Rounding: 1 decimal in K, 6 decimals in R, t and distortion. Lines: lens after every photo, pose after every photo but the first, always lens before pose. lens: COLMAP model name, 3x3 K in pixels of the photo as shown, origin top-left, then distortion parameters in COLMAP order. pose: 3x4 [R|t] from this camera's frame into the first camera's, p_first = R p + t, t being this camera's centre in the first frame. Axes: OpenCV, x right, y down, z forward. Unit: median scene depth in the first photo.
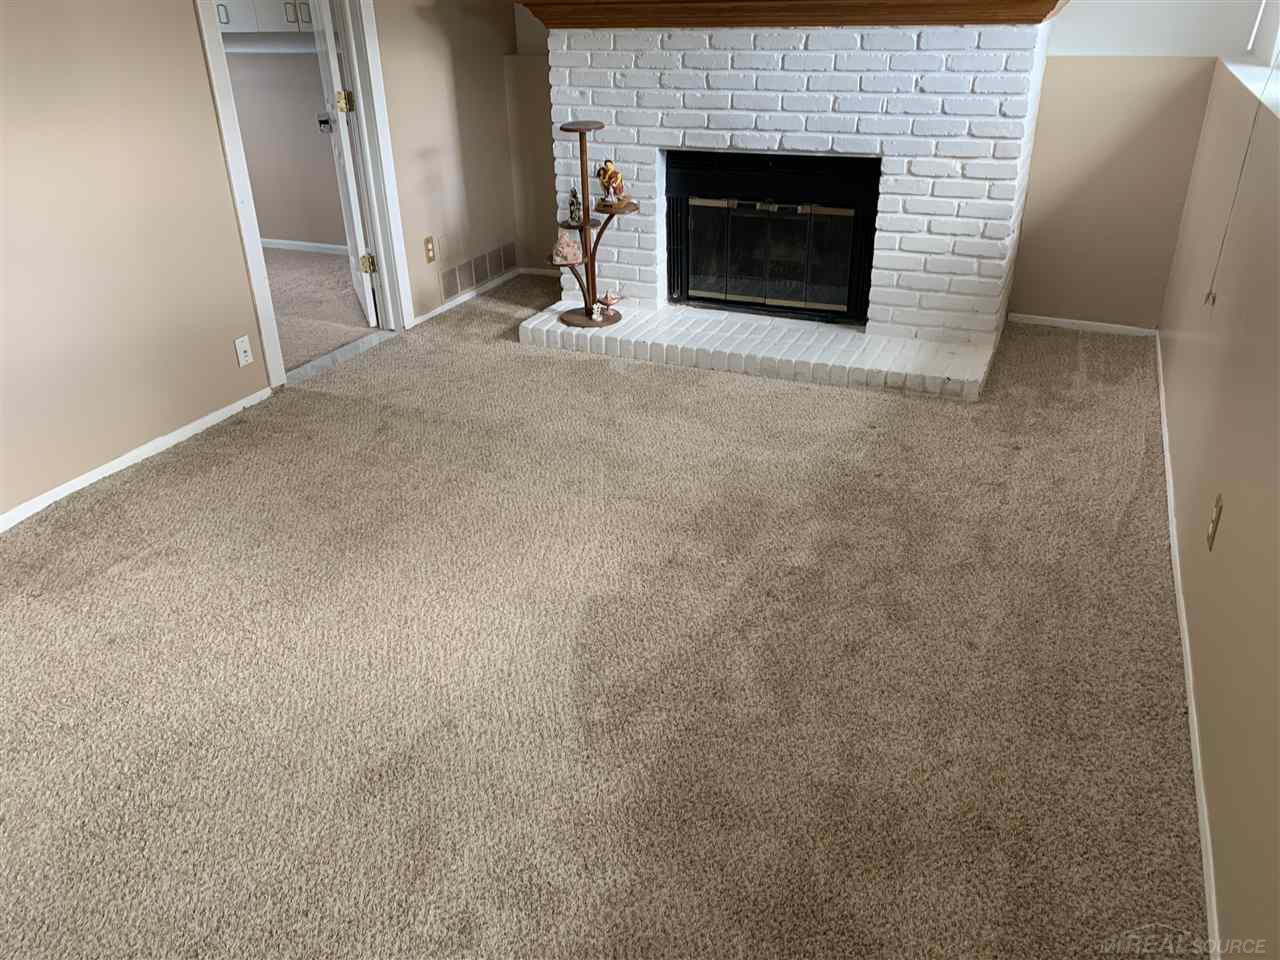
lens RADIAL K [[972.8, 0, 620.7], [0, 972.8, 476.9], [0, 0, 1]] dist [0.086335, -0.192727]
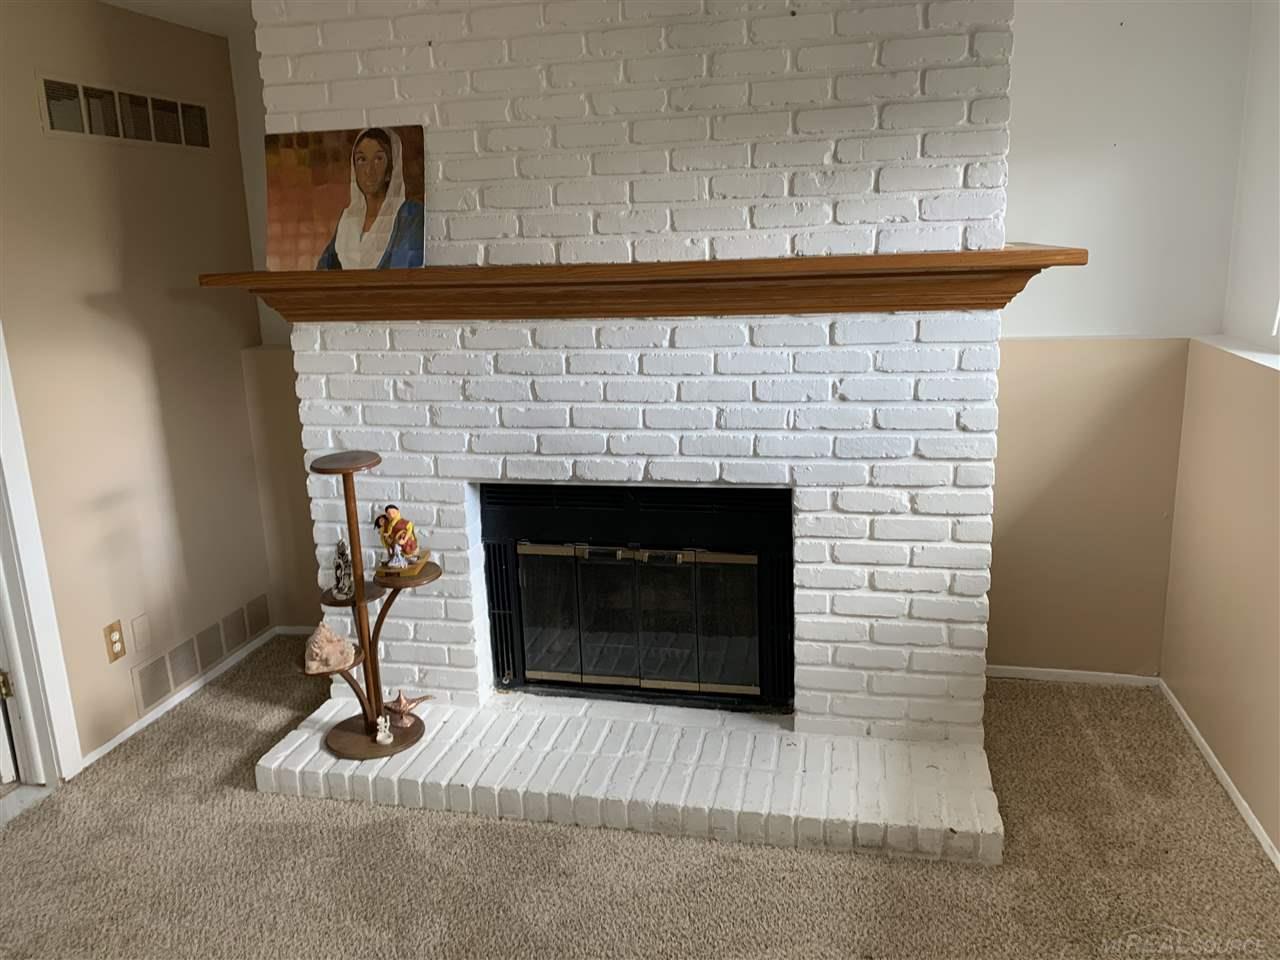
lens RADIAL K [[964.3, 0, 625.3], [0, 964.3, 463.5], [0, 0, 1]] dist [0.055379, -0.072252]
pose [[0.980091, -0.054425, 0.190945, 0.019540], [0.098288, 0.968589, -0.228418, -0.189995], [-0.172516, 0.242638, 0.954654, 0.350441]]
